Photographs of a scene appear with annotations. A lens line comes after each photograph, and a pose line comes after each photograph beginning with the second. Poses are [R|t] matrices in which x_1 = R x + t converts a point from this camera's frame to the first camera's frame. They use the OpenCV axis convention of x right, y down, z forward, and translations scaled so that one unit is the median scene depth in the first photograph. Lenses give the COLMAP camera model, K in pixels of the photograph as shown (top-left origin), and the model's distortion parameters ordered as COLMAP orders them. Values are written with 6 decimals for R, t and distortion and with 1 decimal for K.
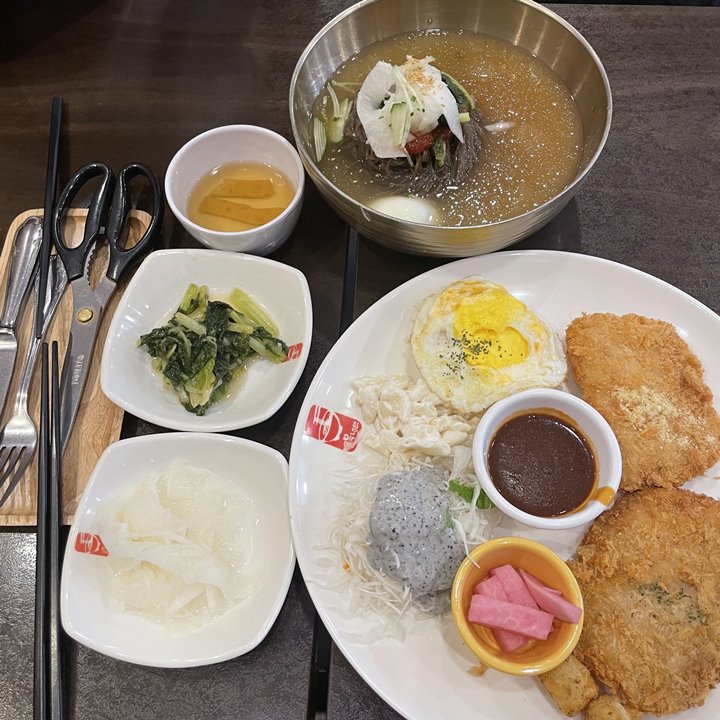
lens RADIAL K [[703.7, 0, 360.0], [0, 703.7, 360.0], [0, 0, 1]] dist [0.076864, -0.108690]
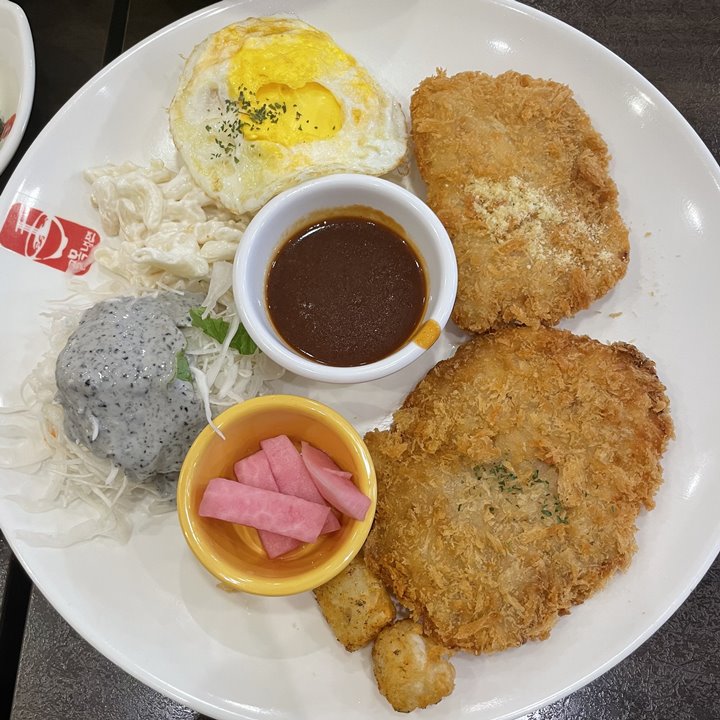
lens RADIAL K [[703.7, 0, 360.0], [0, 703.7, 360.0], [0, 0, 1]] dist [0.076864, -0.108690]
pose [[0.999974, 0.007157, -0.000329, 0.266450], [-0.007020, 0.988008, 0.154243, 0.108063], [0.001429, -0.154236, 0.988033, 0.332246]]
